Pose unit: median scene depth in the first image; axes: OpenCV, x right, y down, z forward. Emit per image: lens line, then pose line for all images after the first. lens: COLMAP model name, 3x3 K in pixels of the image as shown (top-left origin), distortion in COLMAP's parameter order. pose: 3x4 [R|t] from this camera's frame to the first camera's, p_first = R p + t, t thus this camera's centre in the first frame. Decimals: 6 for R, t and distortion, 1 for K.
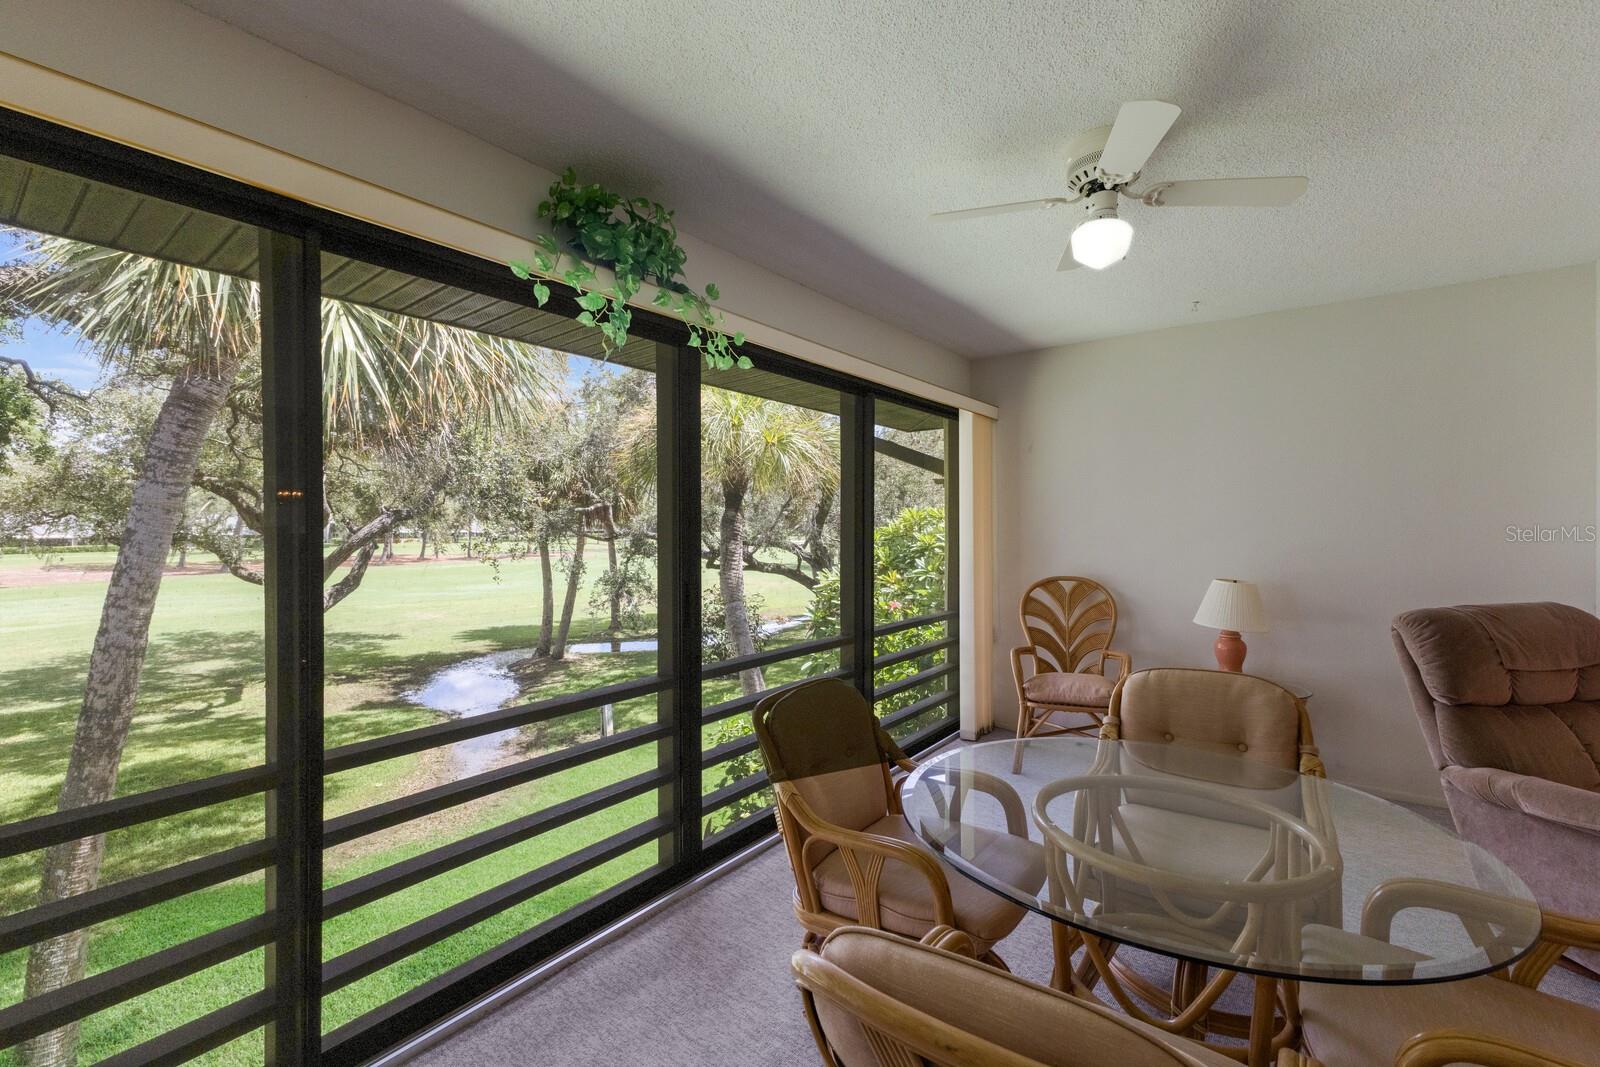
lens RADIAL K [[674.0, 0, 777.0], [0, 674.0, 534.0], [0, 0, 1]] dist [0.011448, 0.000197]
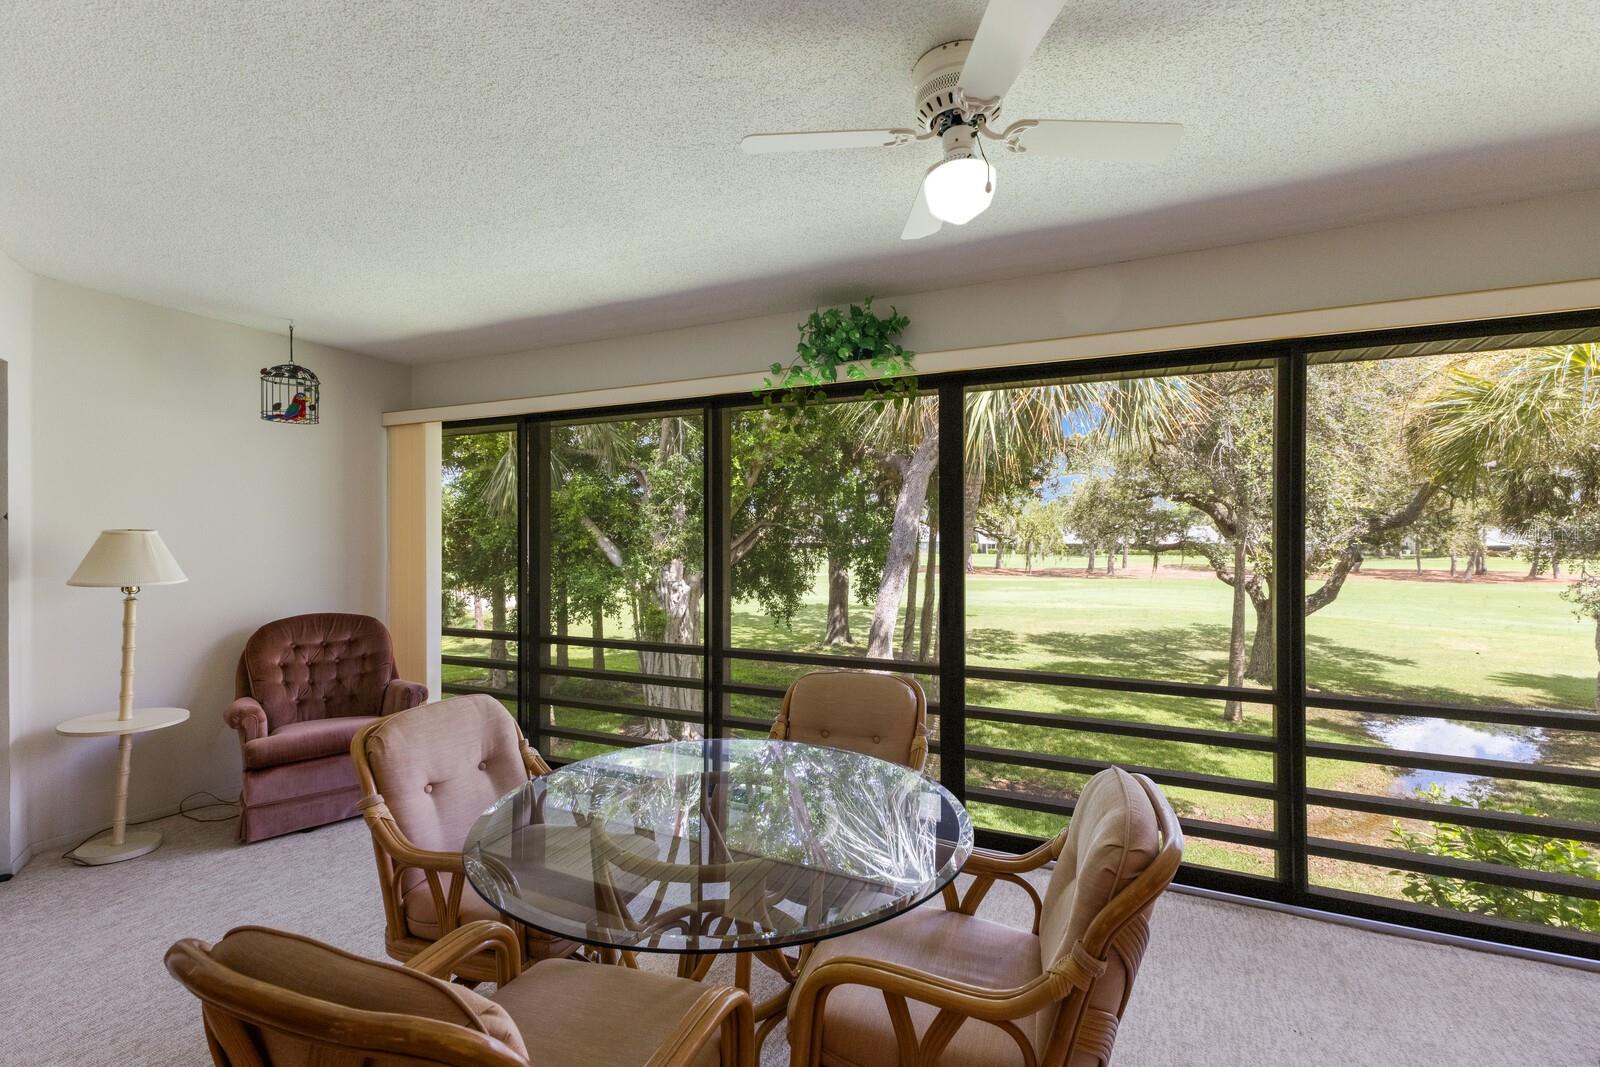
lens RADIAL K [[674.0, 0, 834.7], [0, 674.0, 534.3], [0, 0, 1]] dist [0.011448, 0.000197]
pose [[0.277954, 0.003261, -0.960589, 0.111991], [-0.015811, 0.999874, -0.001181, -0.001530], [0.960464, 0.015516, 0.277971, 0.063125]]
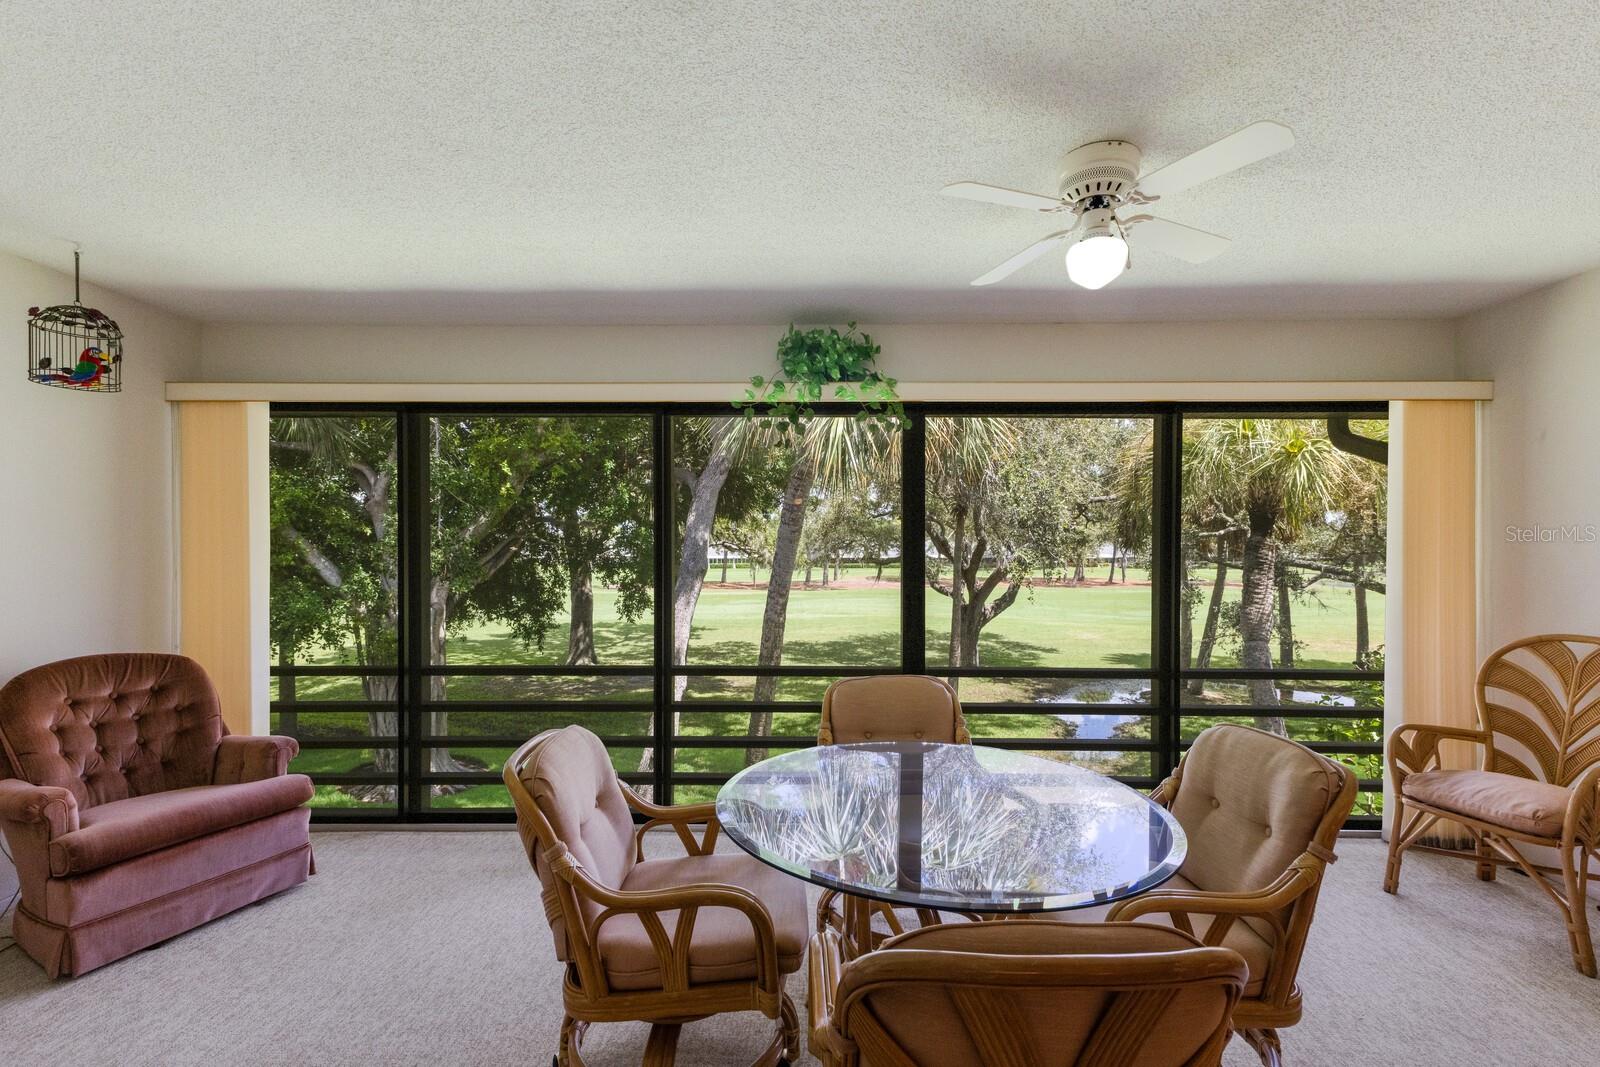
lens RADIAL K [[674.0, 0, 819.8], [0, 674.0, 555.4], [0, 0, 1]] dist [0.011448, 0.000197]
pose [[0.625197, 0.011621, -0.780380, 0.089986], [-0.016453, 0.999863, 0.001709, -0.000165], [0.780293, 0.011771, 0.625303, 0.008727]]
